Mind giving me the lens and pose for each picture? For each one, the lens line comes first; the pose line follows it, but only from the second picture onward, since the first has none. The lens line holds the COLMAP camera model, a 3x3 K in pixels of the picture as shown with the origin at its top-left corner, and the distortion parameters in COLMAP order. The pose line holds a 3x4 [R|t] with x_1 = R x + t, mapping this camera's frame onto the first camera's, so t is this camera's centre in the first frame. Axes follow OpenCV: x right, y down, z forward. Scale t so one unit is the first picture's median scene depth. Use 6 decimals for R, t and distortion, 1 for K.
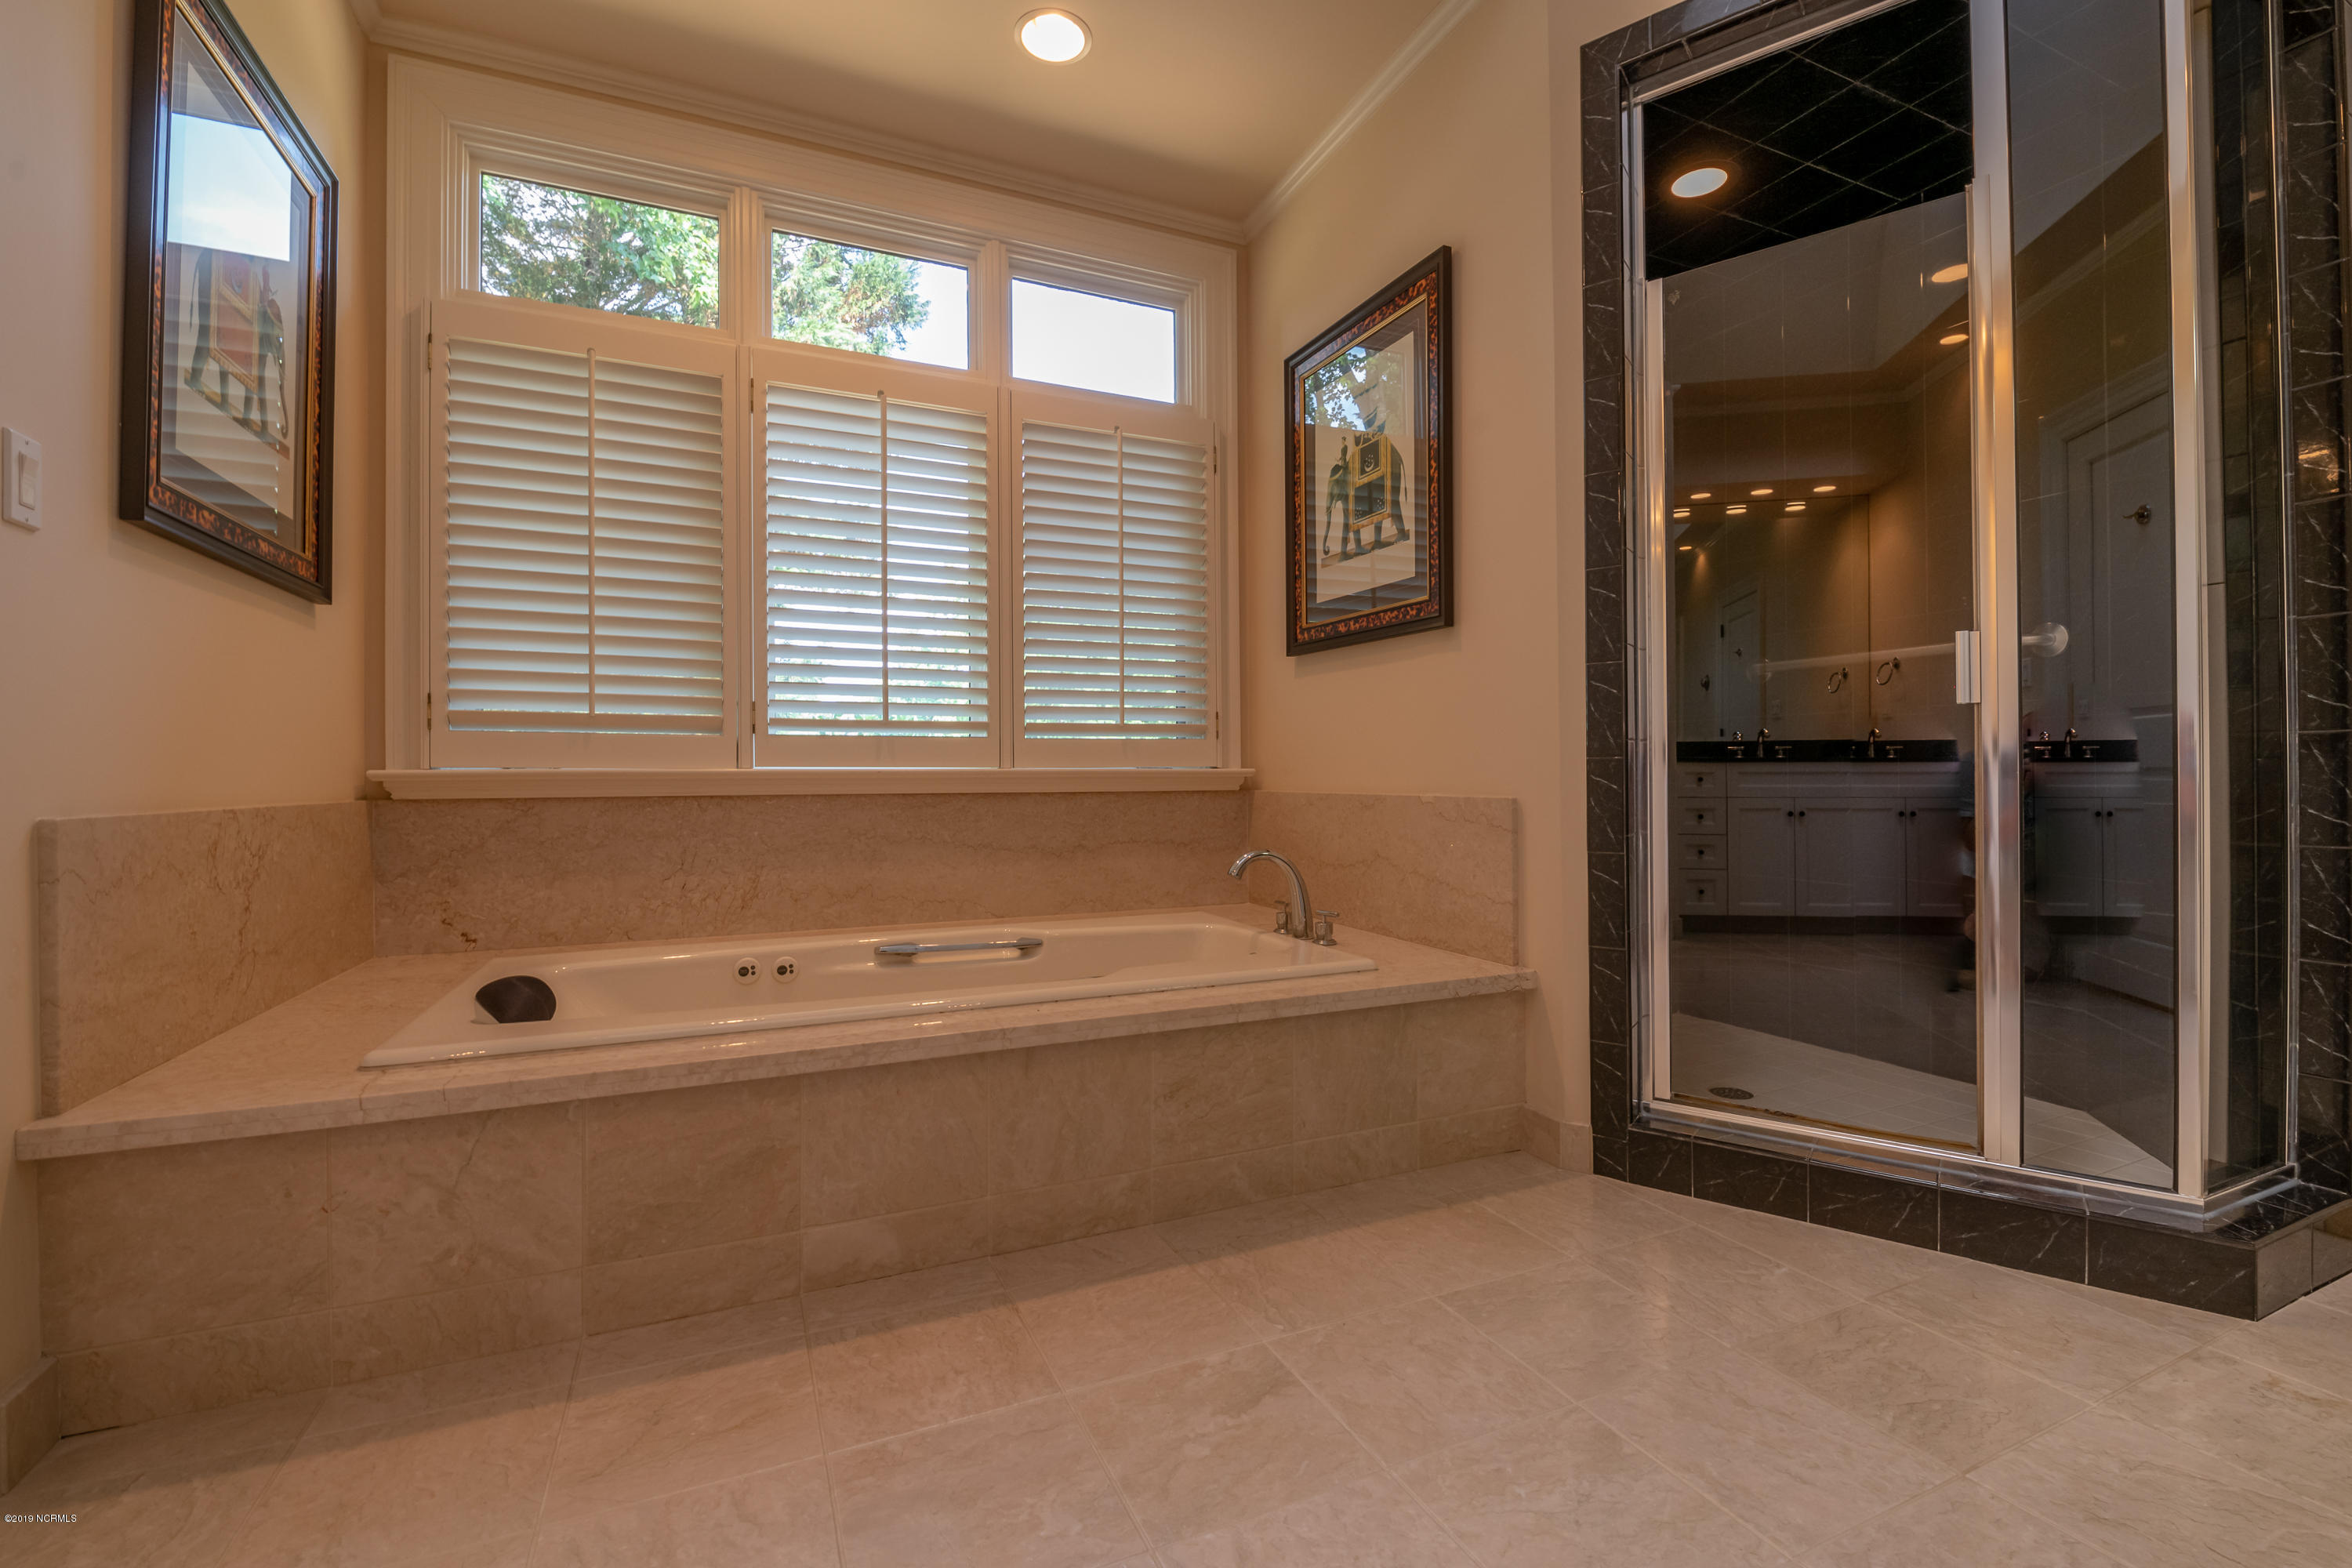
lens RADIAL K [[1005.0, 0, 1181.9], [0, 1005.0, 778.0], [0, 0, 1]] dist [-0.002826, -0.000256]
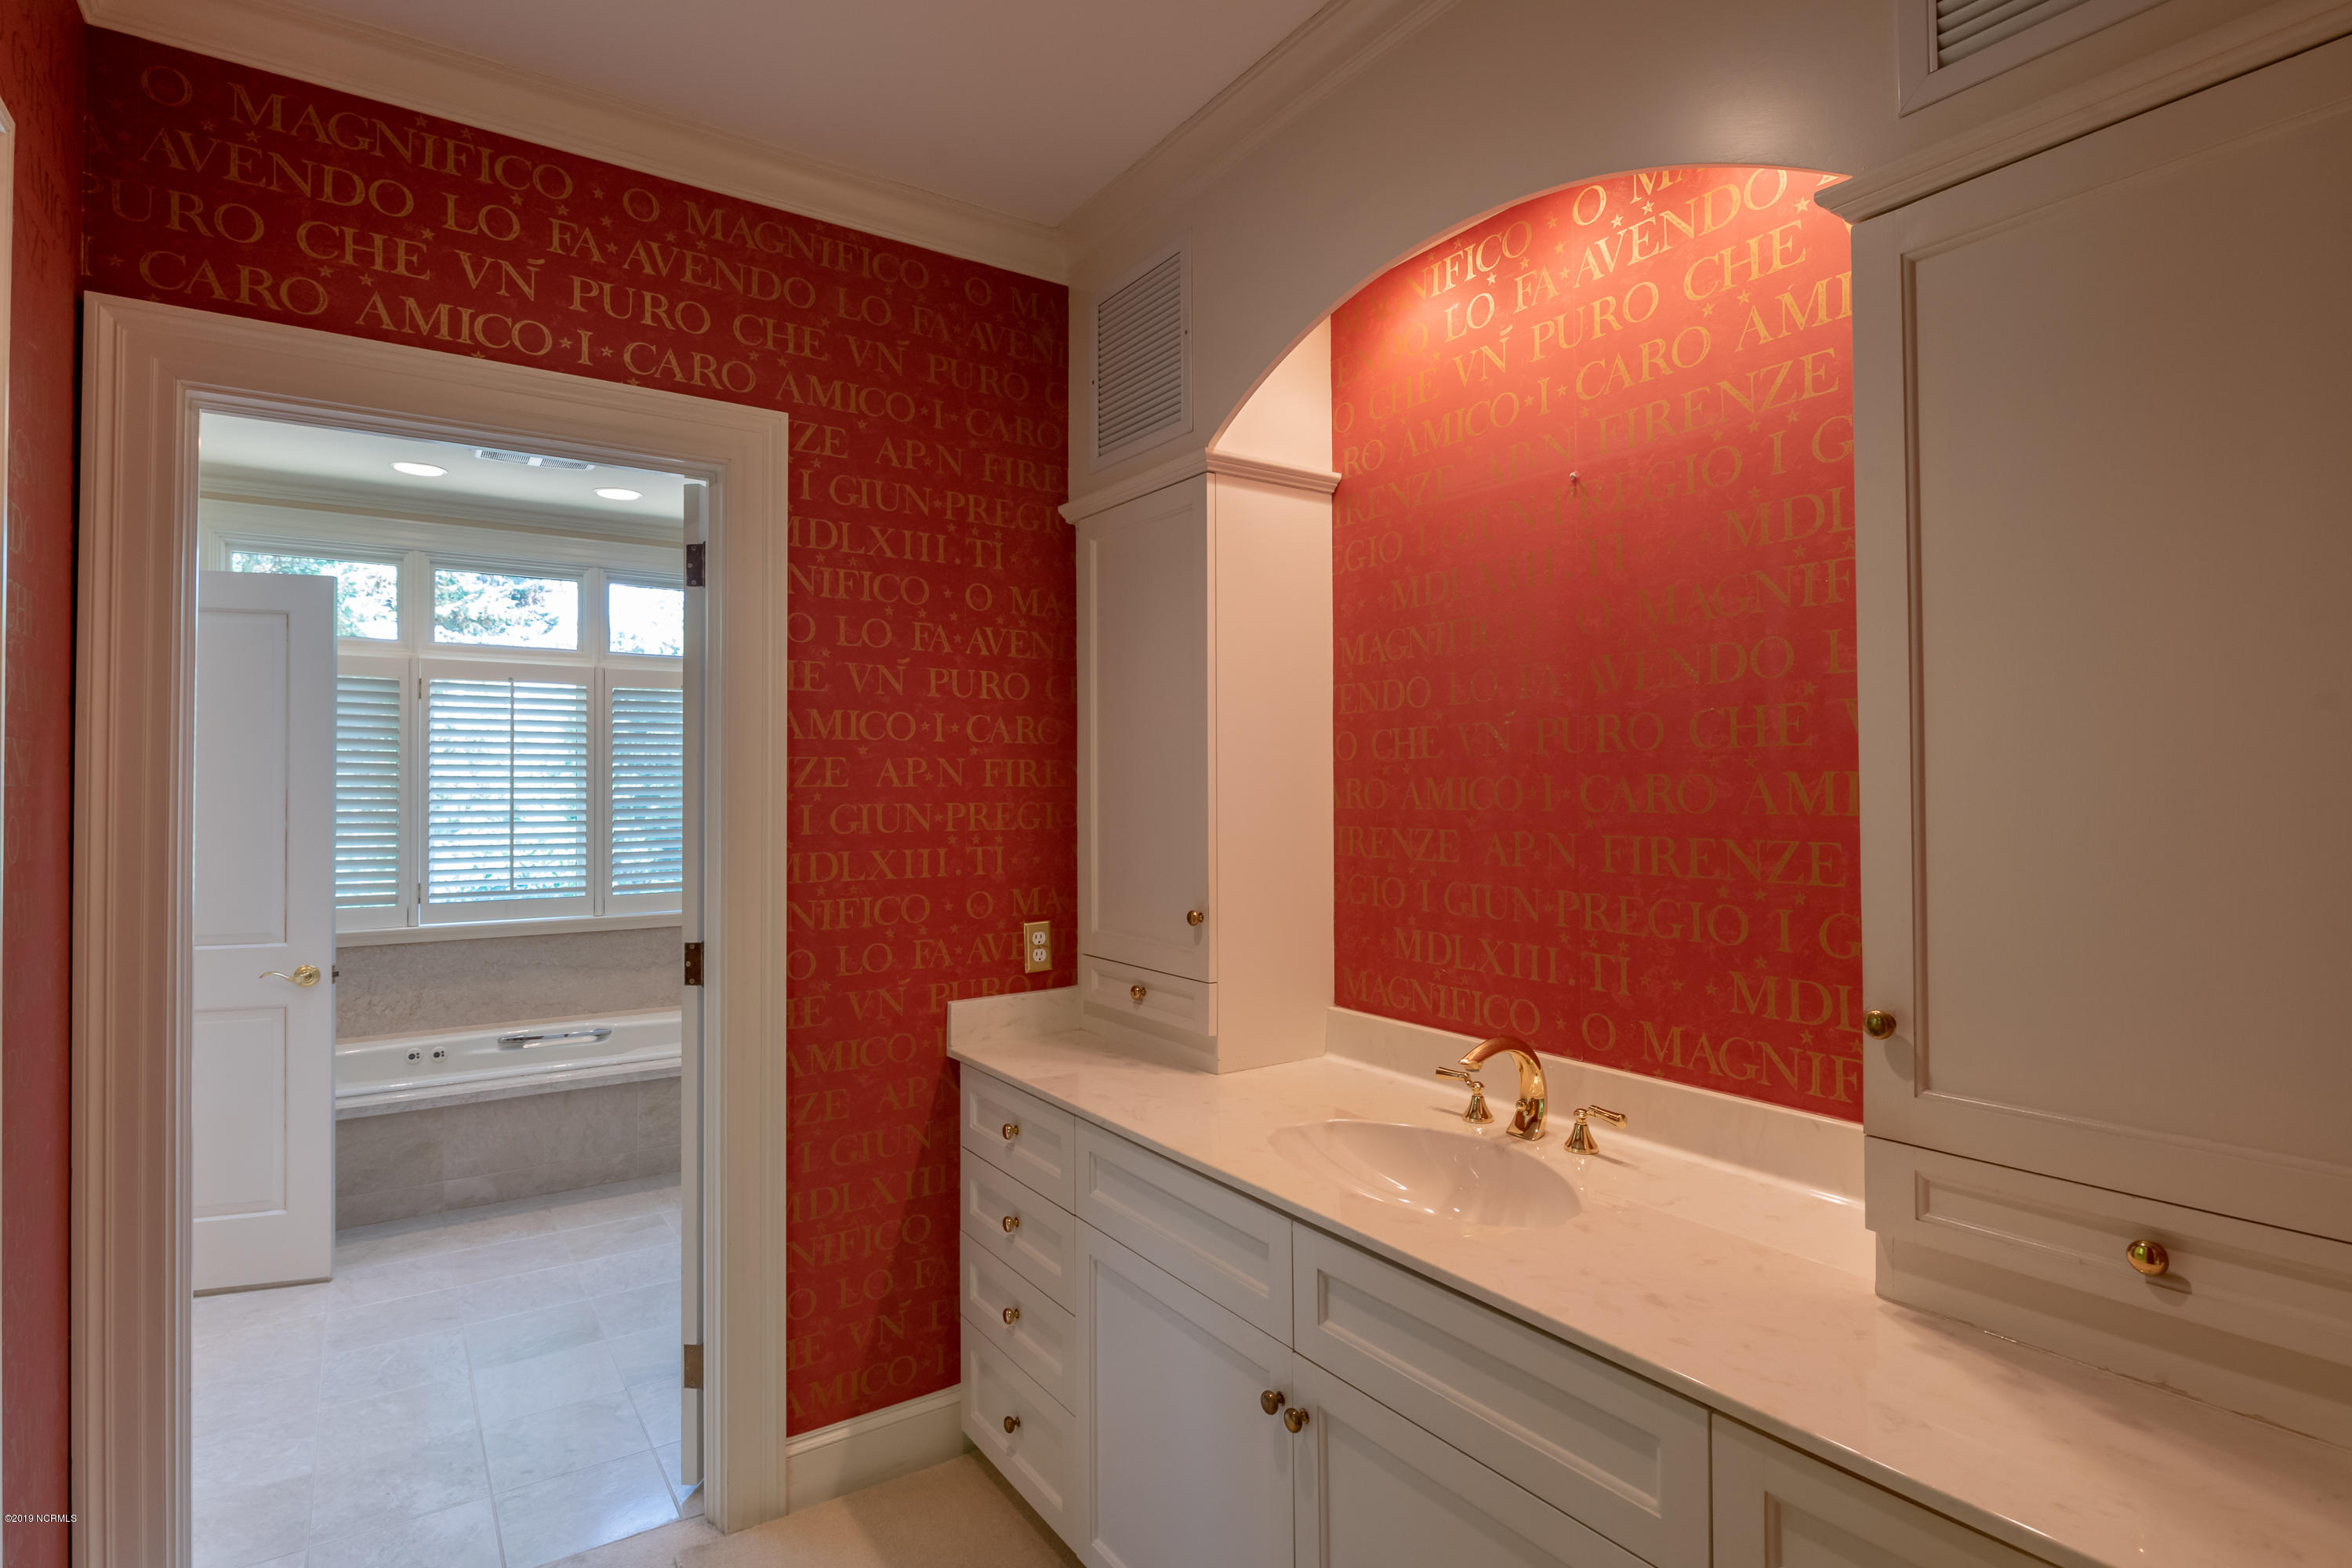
lens RADIAL K [[1184.9, 0, 1171.5], [0, 1184.9, 777.6], [0, 0, 1]] dist [0.006363, -0.001150]
pose [[0.986094, 0.005444, 0.166096, 0.475349], [-0.004015, 0.999952, -0.008936, -0.255974], [-0.166137, 0.008145, 0.986069, -1.153079]]
